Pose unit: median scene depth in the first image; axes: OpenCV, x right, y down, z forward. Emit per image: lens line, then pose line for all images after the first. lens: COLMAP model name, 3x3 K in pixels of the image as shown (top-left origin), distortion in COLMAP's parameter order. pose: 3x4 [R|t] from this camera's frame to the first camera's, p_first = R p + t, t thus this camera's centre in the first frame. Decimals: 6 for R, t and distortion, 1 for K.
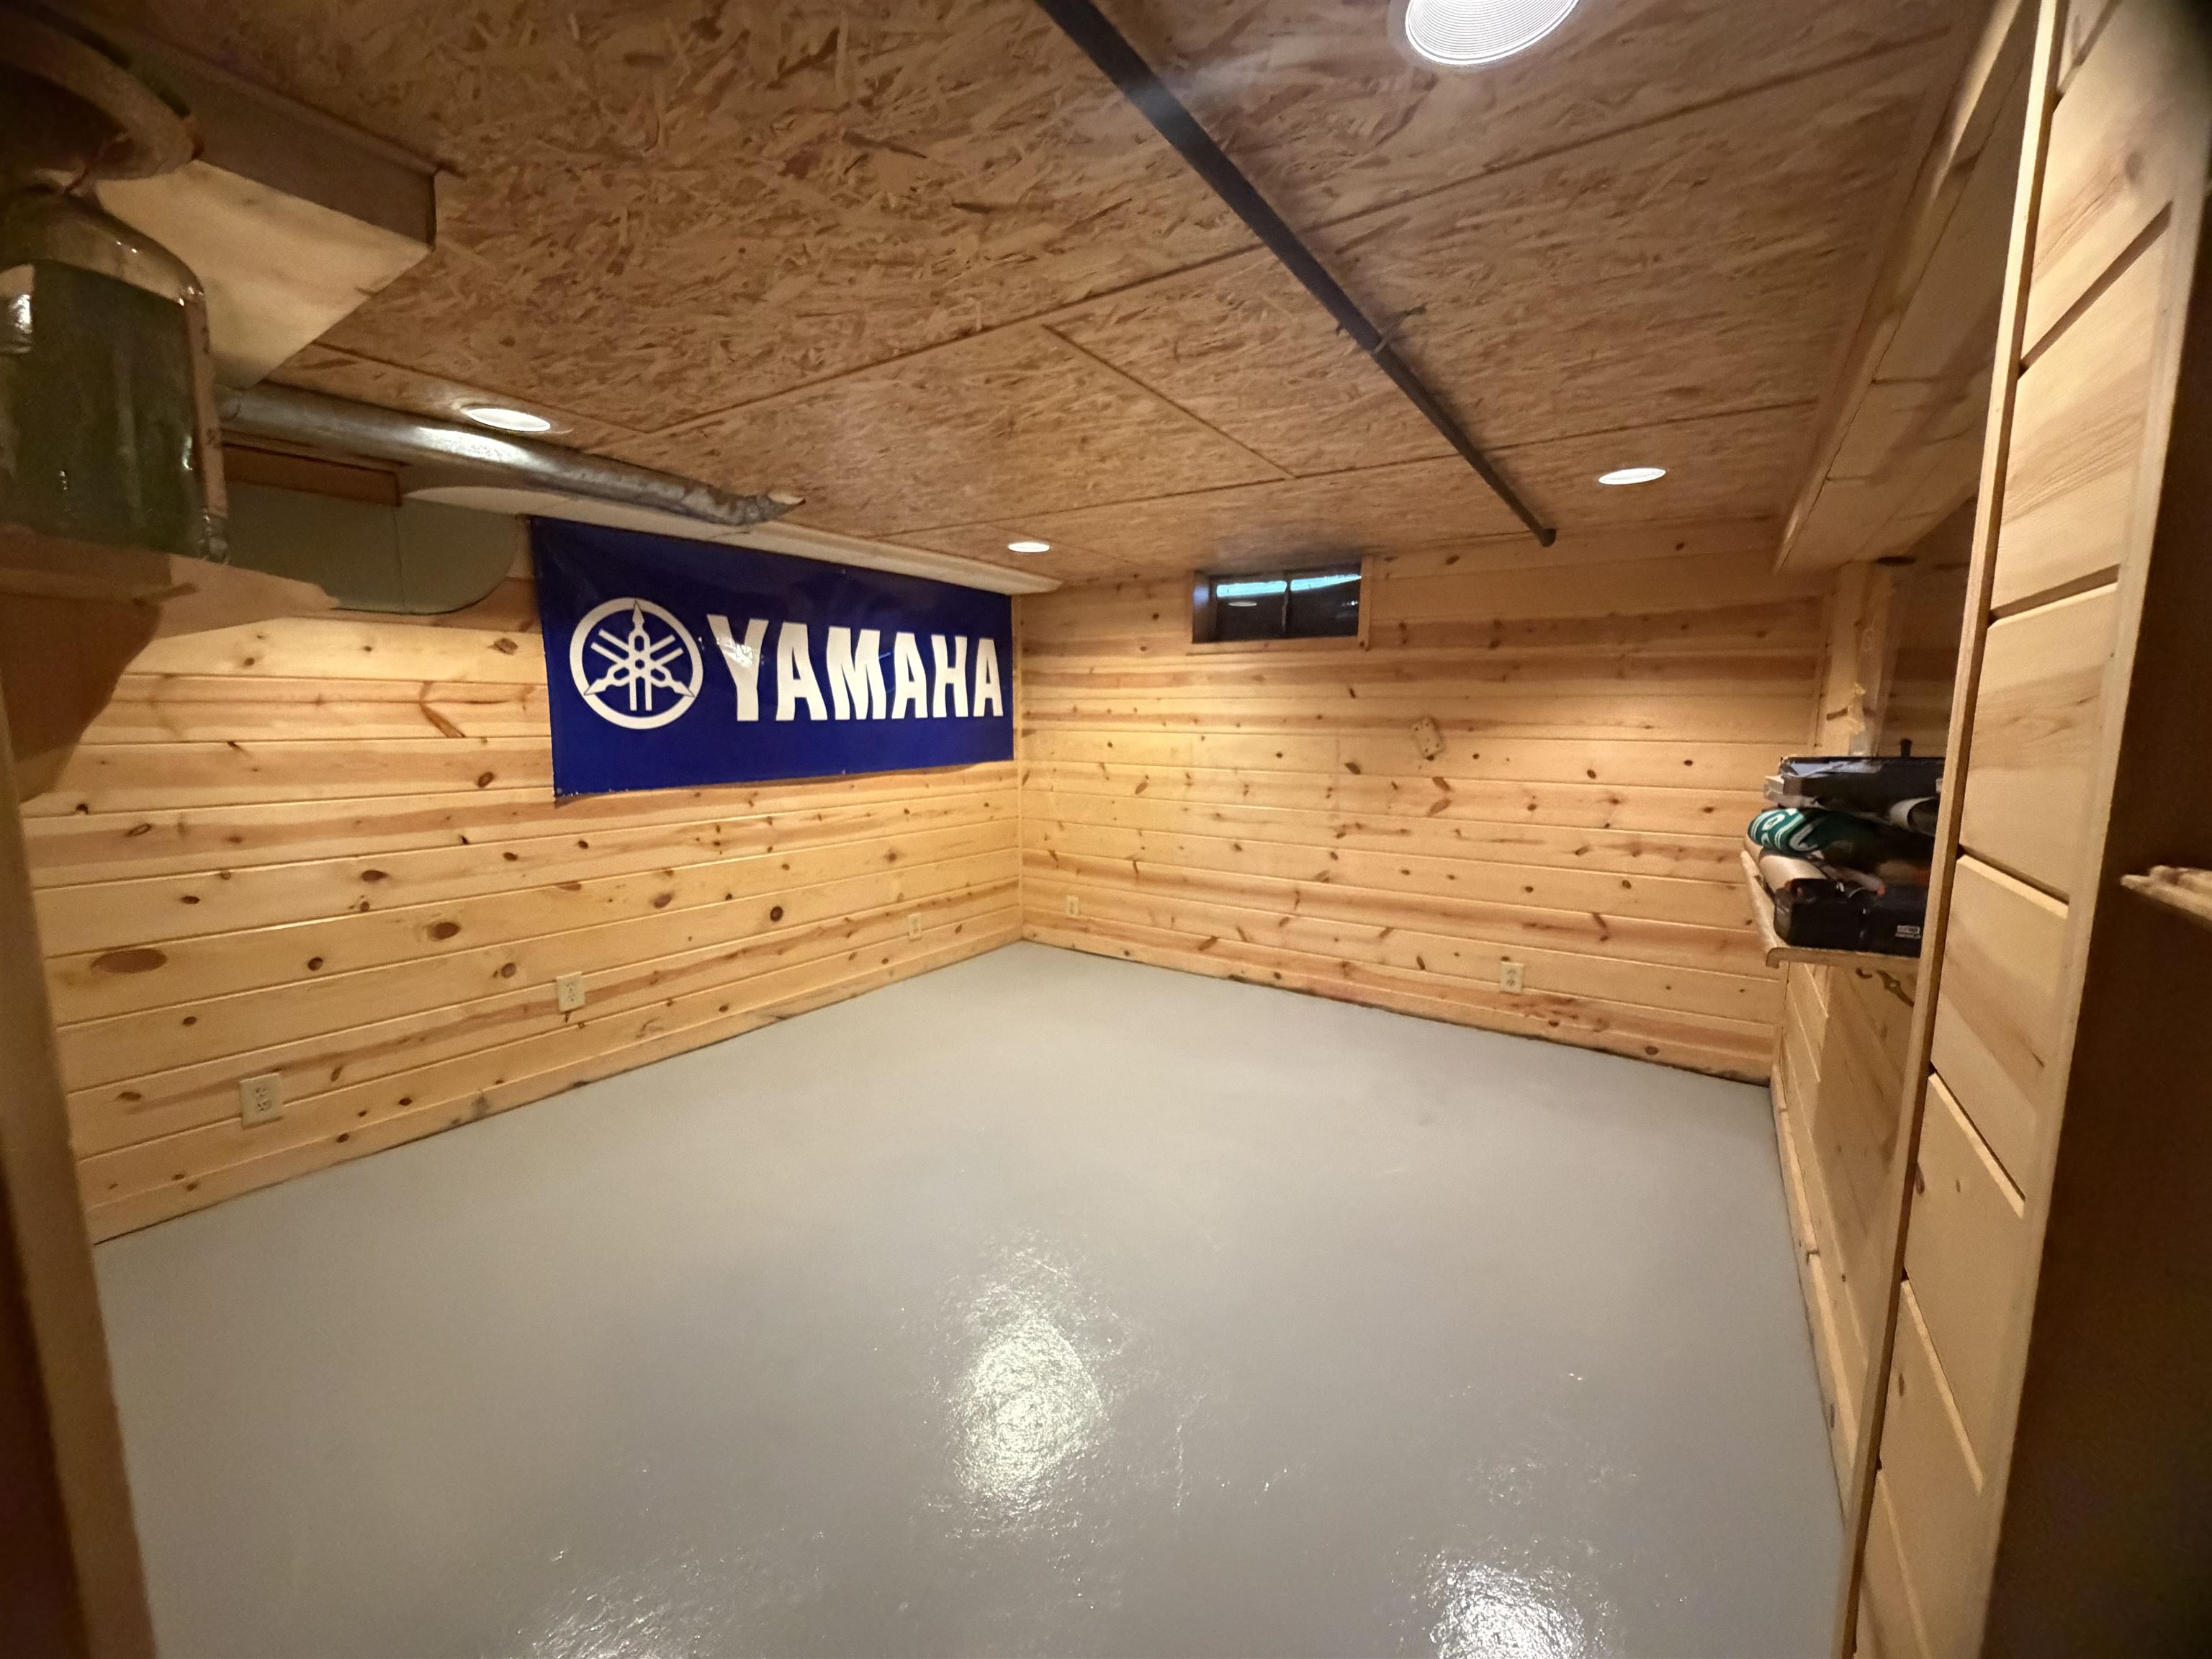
lens RADIAL K [[866.7, 0, 1106.0], [0, 866.7, 829.5], [0, 0, 1]] dist [0.000964, 0.000142]
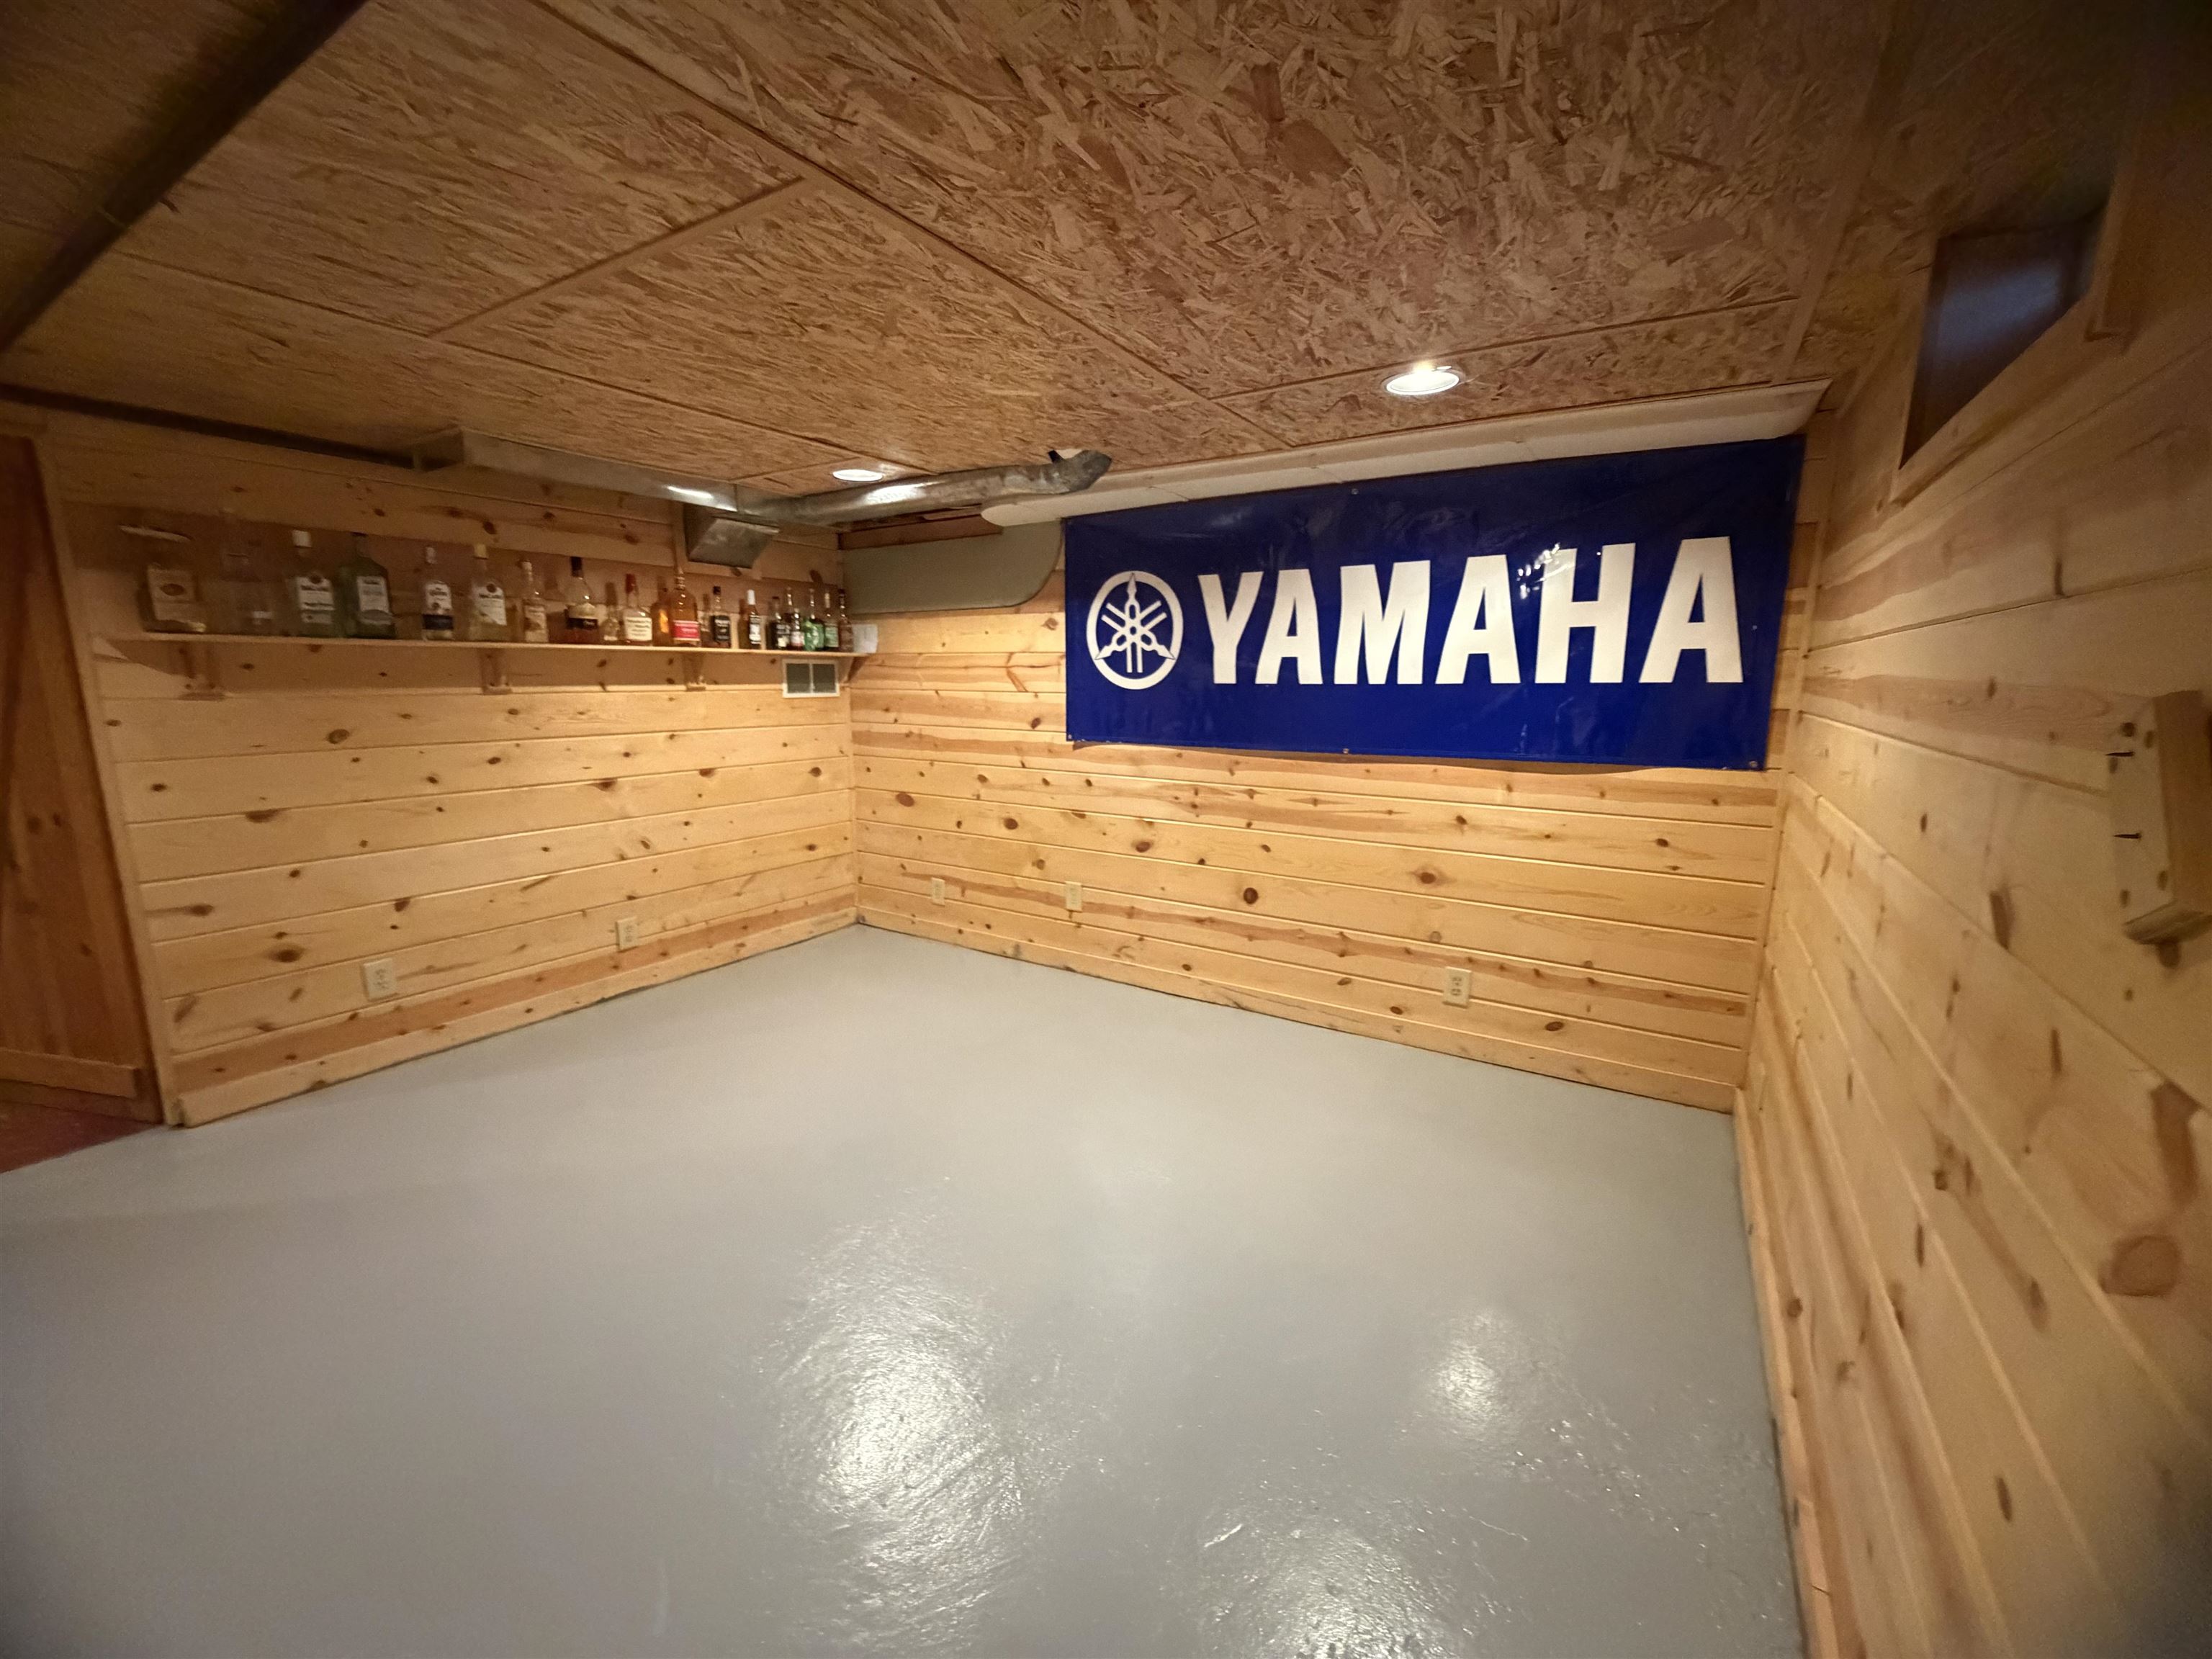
lens RADIAL K [[866.7, 0, 1106.0], [0, 866.7, 829.5], [0, 0, 1]] dist [0.000964, 0.000142]
pose [[0.050074, 0.174279, -0.983422, 0.589273], [-0.138234, 0.976390, 0.165994, -0.120239], [0.989133, 0.127630, 0.072983, 0.907209]]
